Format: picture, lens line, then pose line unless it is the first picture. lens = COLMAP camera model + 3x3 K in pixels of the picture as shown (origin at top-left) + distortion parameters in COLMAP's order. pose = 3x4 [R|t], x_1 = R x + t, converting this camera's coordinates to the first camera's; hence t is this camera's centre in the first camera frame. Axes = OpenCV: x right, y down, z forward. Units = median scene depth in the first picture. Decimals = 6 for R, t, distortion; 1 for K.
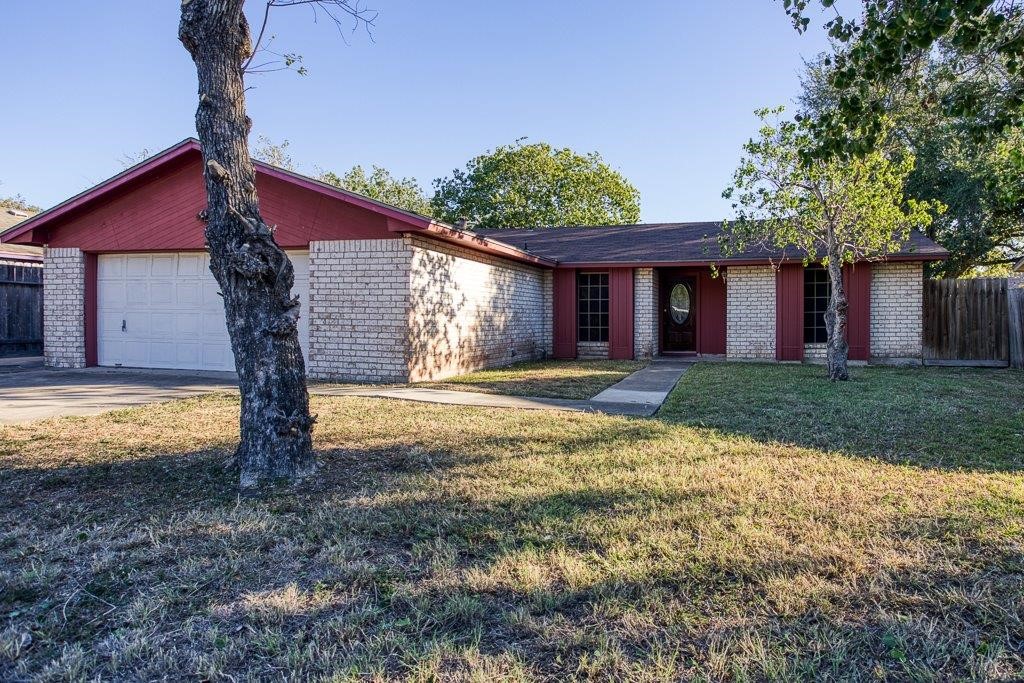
lens RADIAL K [[517.2, 0, 571.6], [0, 517.2, 336.8], [0, 0, 1]] dist [-0.037046, 0.000758]
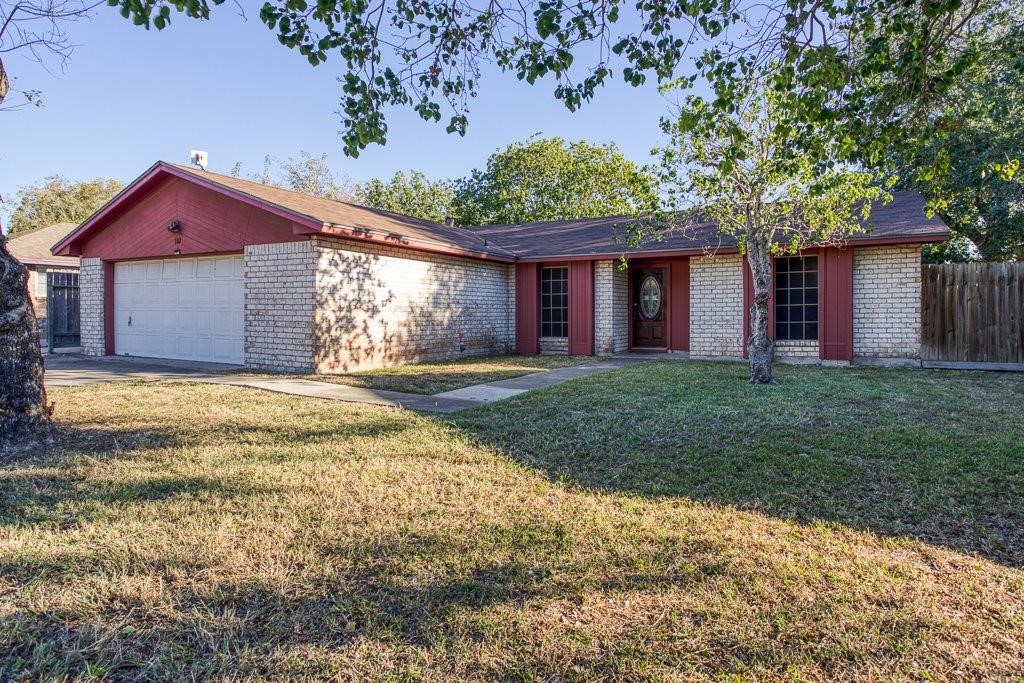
lens RADIAL K [[517.2, 0, 571.6], [0, 517.2, 336.8], [0, 0, 1]] dist [-0.037046, 0.000758]
pose [[0.975060, 0.005645, -0.221868, 0.389329], [-0.003196, 0.999930, 0.011397, -0.002878], [0.221917, -0.010403, 0.975010, 0.063702]]
